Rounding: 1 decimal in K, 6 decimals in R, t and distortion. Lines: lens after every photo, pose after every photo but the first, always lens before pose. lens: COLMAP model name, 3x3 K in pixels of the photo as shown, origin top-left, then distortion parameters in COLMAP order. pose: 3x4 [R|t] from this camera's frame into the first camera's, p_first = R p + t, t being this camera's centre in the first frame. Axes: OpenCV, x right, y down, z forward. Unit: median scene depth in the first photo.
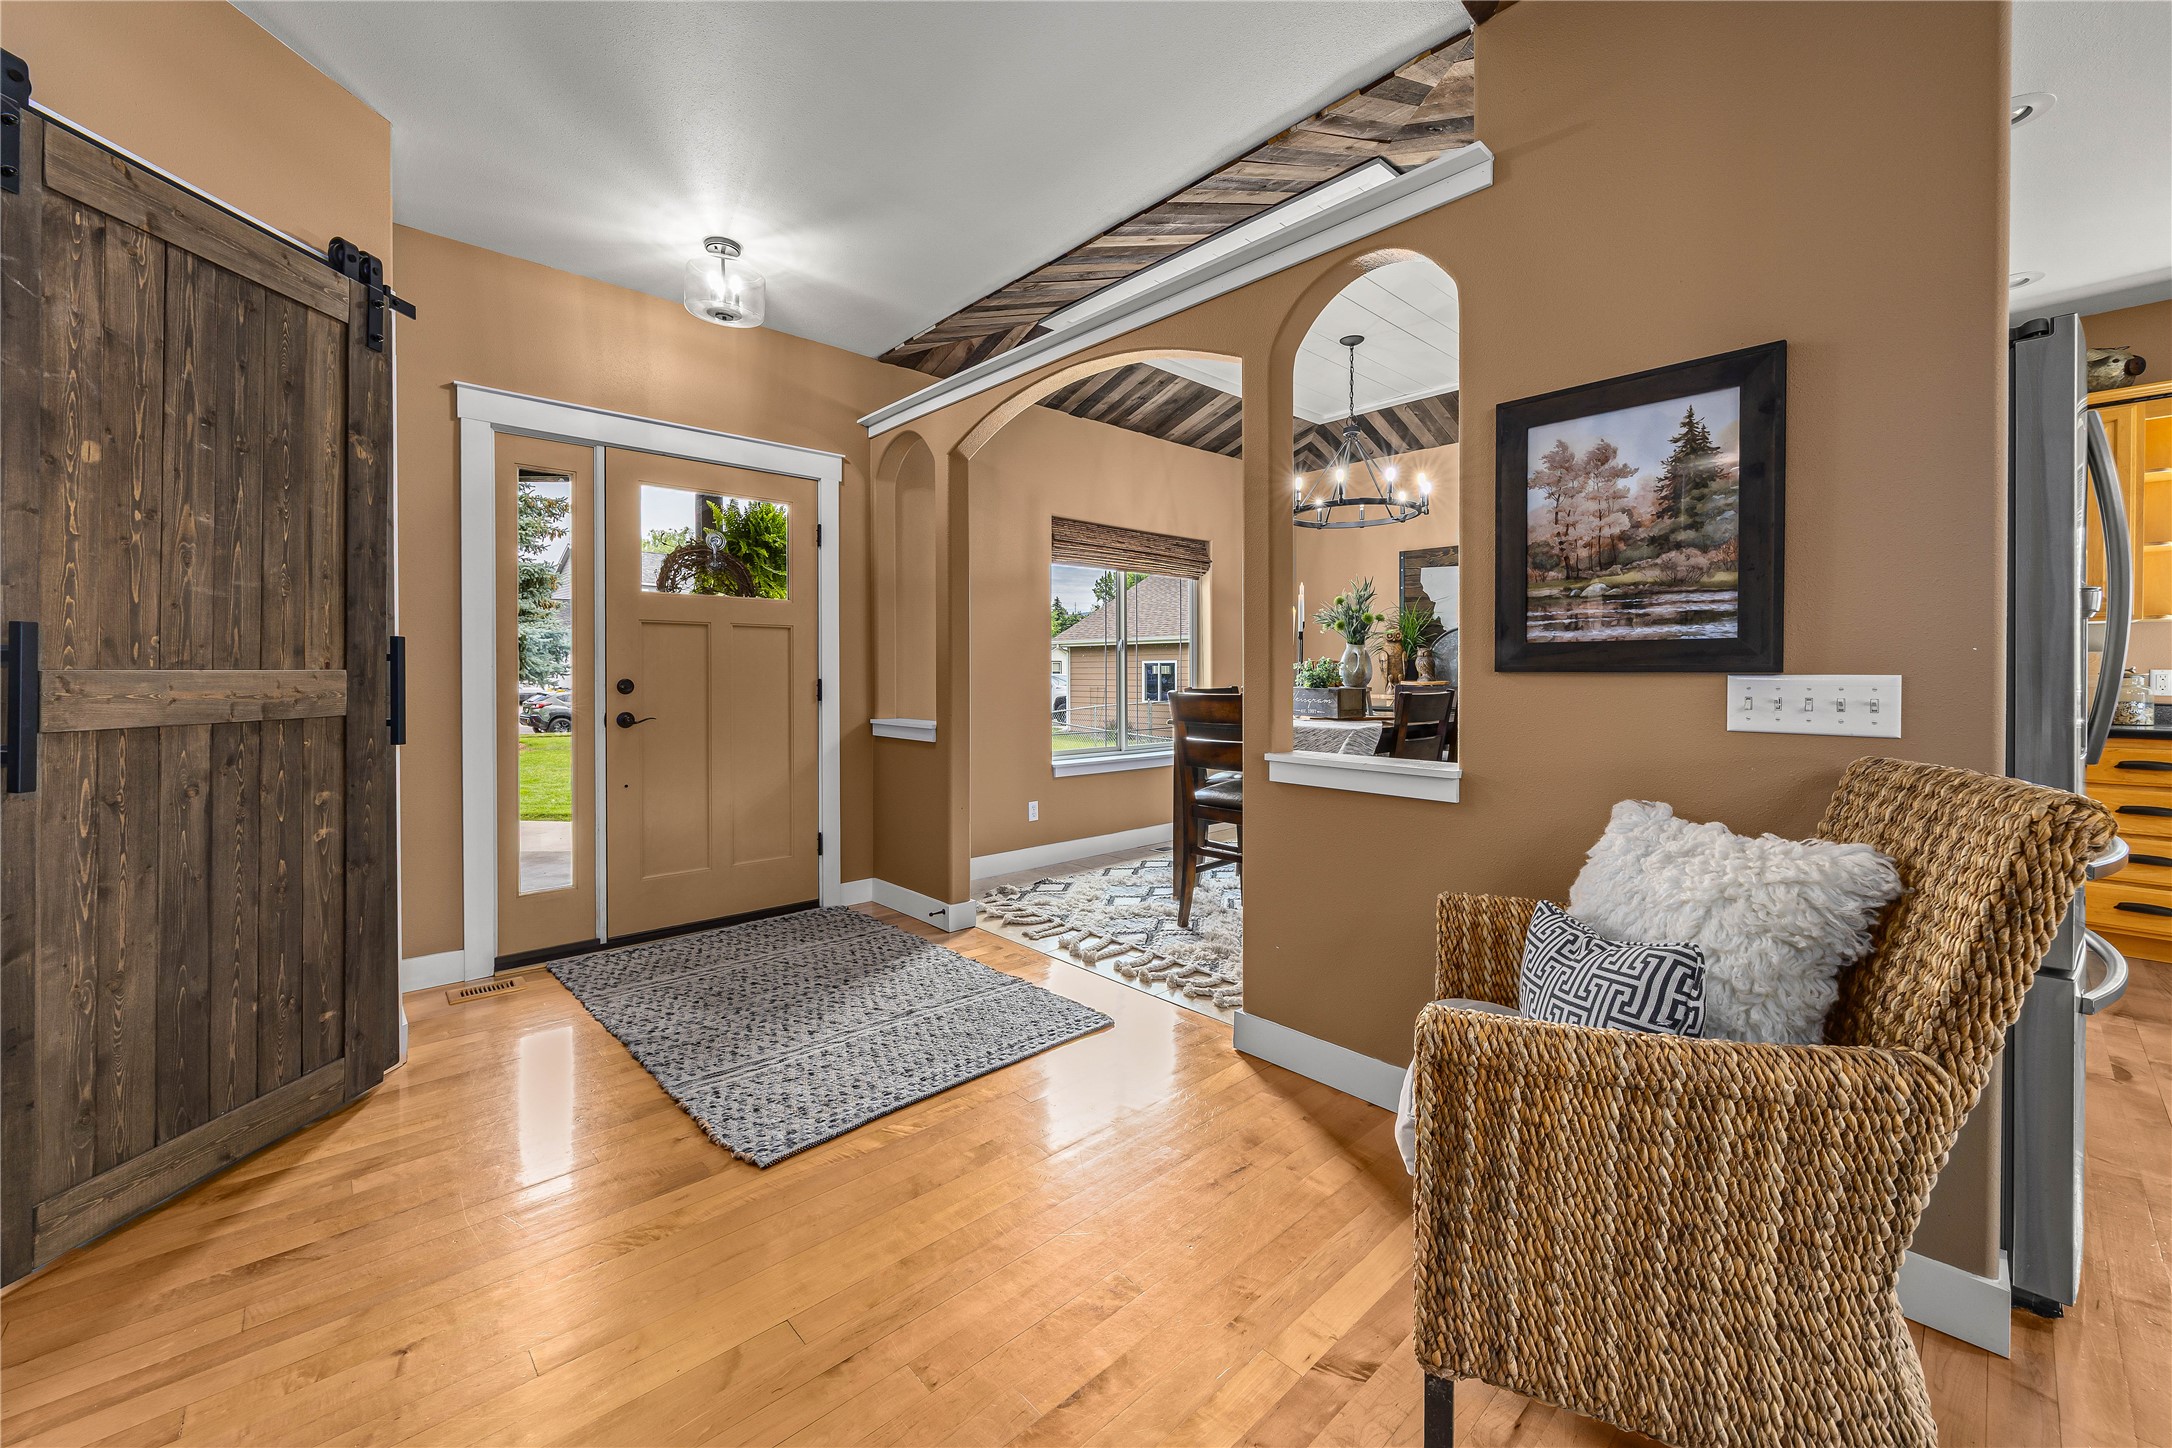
lens RADIAL K [[848.2, 0, 1077.7], [0, 848.2, 685.0], [0, 0, 1]] dist [-0.002145, -0.000248]
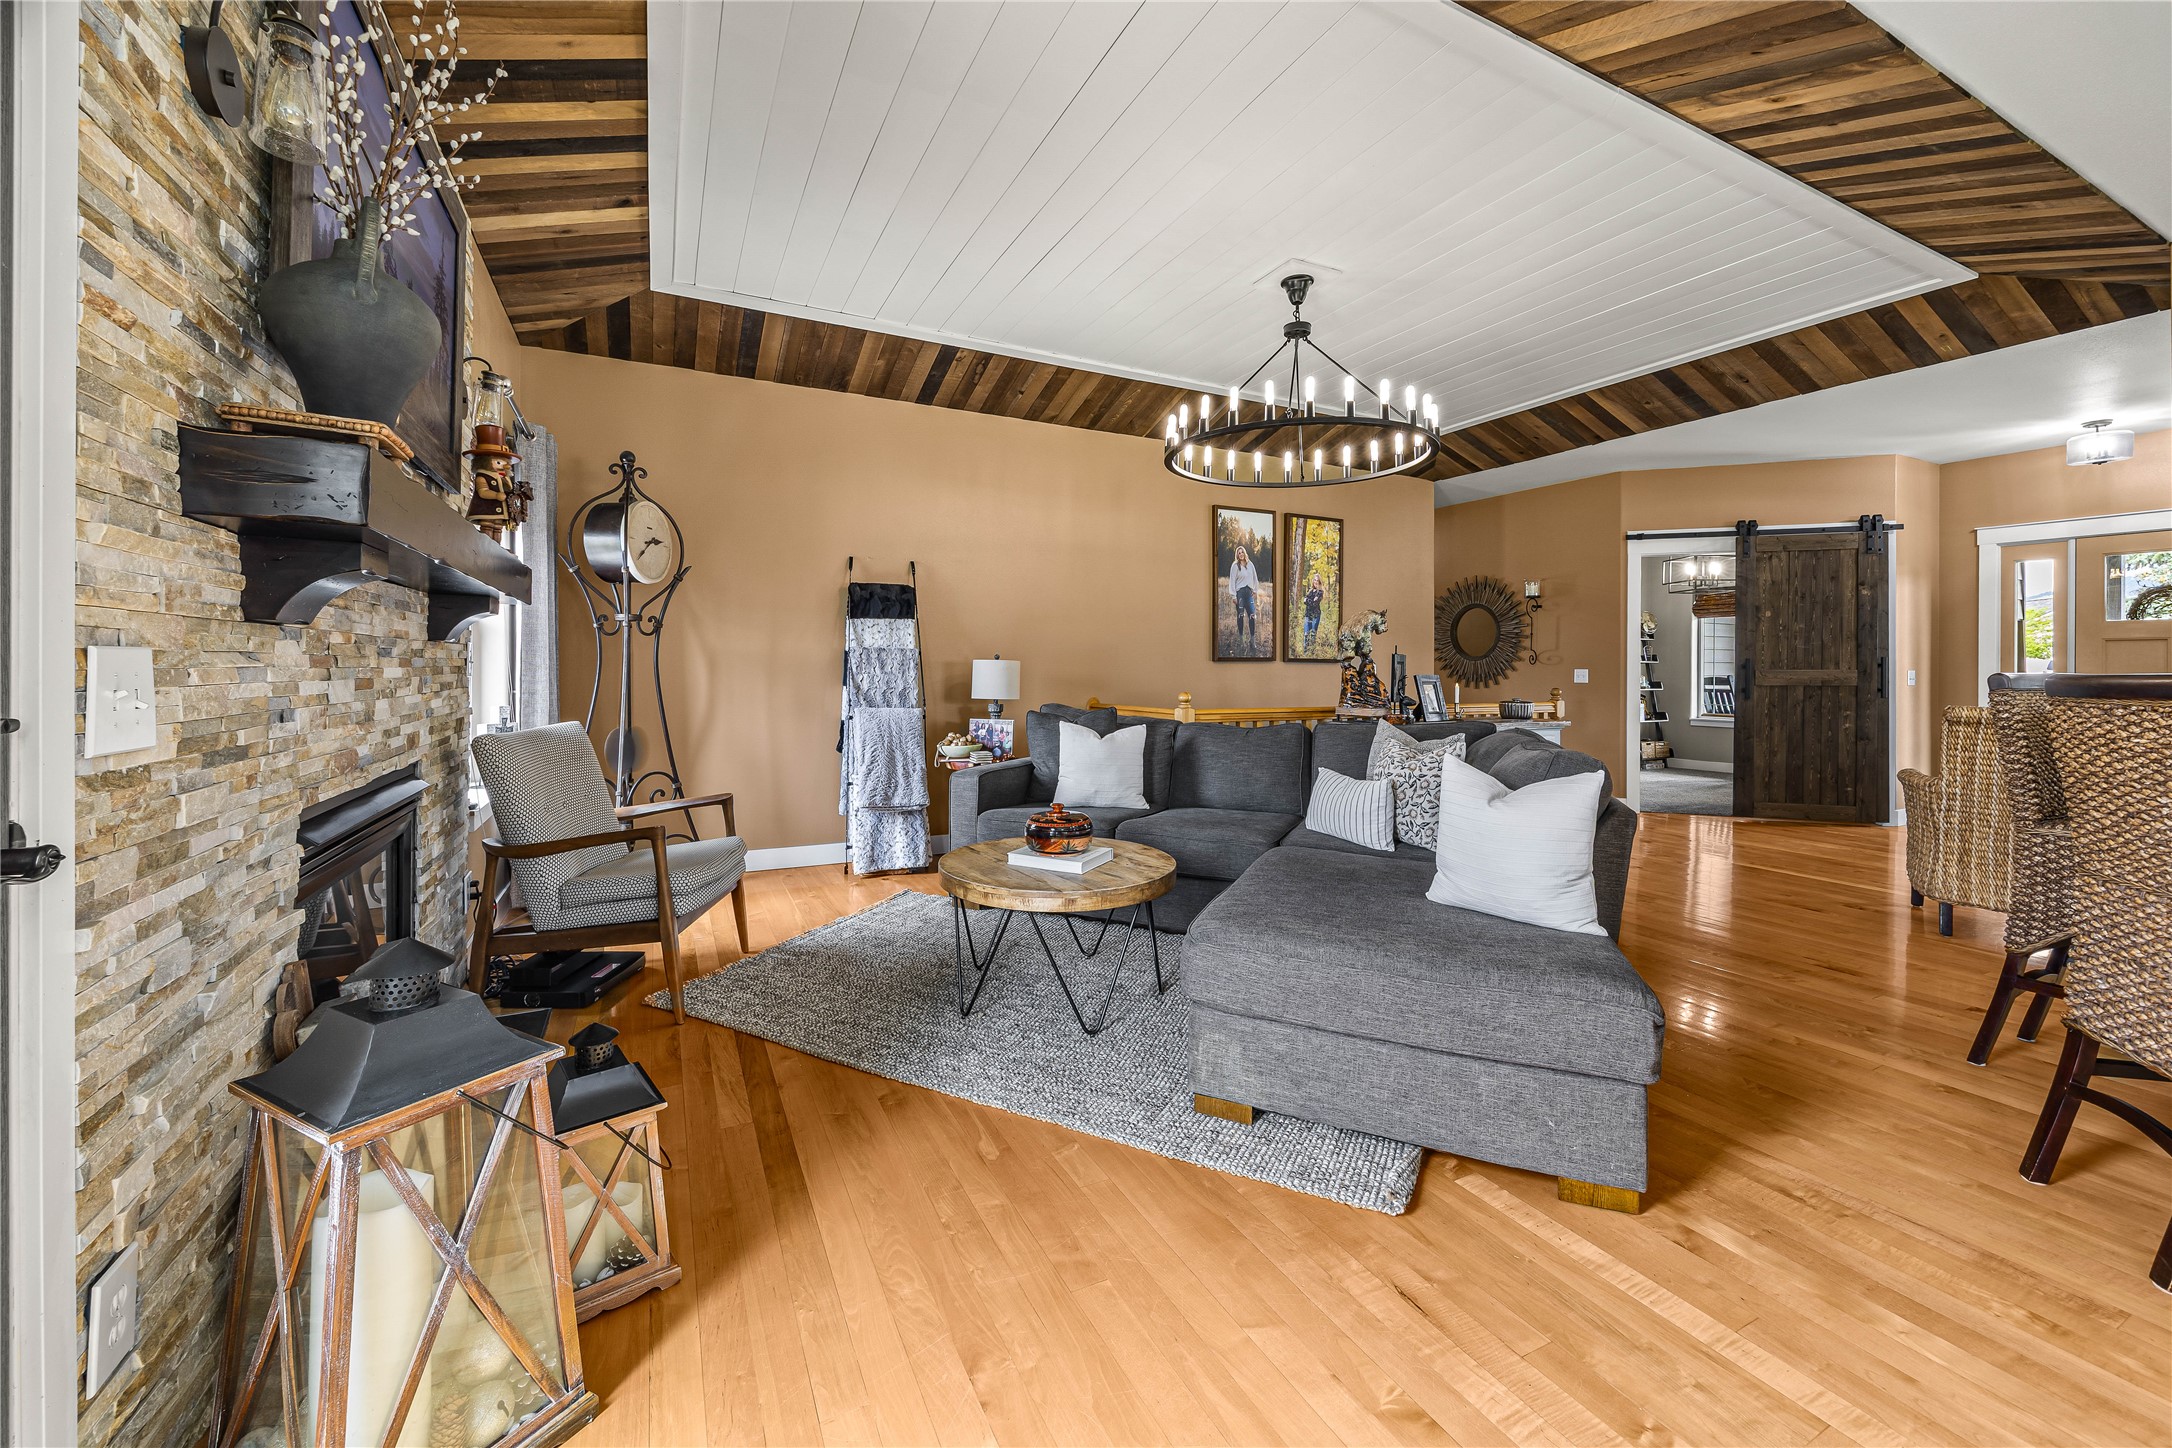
lens RADIAL K [[848.2, 0, 1071.7], [0, 848.2, 666.5], [0, 0, 1]] dist [-0.002145, -0.000248]
pose [[-0.279032, -0.001760, -0.960280, 3.038153], [-0.014041, 0.999899, 0.002248, 0.002103], [0.960179, 0.014110, -0.279028, -0.865367]]
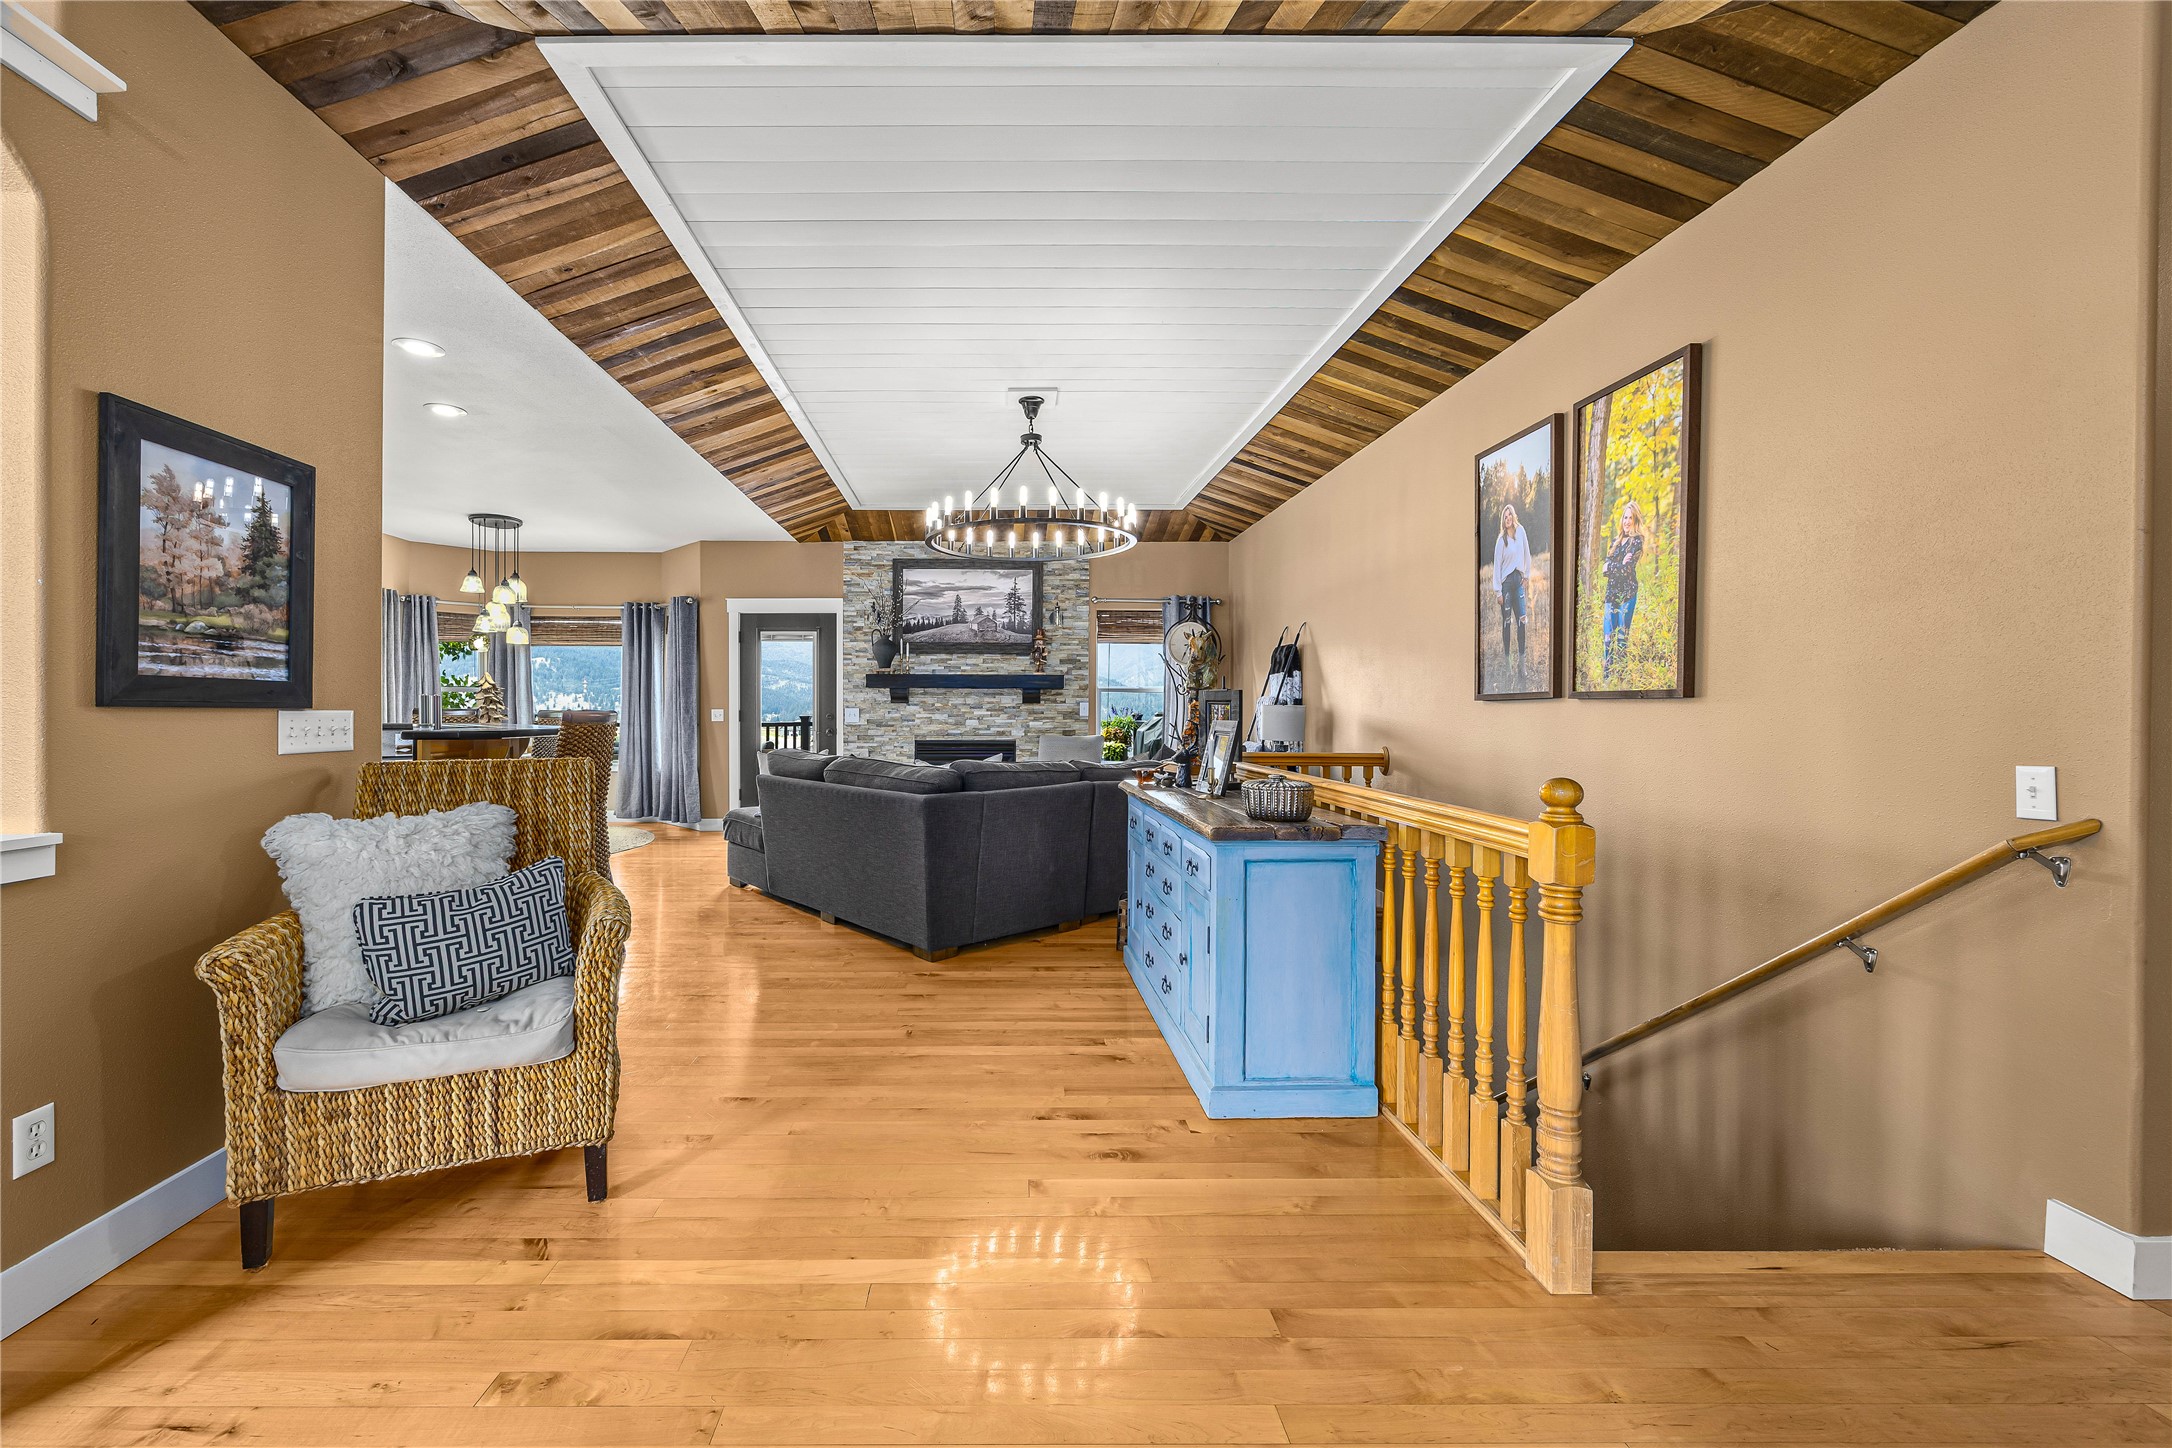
lens RADIAL K [[848.2, 0, 981.1], [0, 848.2, 747.7], [0, 0, 1]] dist [-0.002145, -0.000248]
pose [[-0.728796, -0.031861, 0.683989, -0.801213], [0.004380, 0.998680, 0.051186, -0.015078], [-0.684716, 0.040300, -0.727695, 1.119632]]
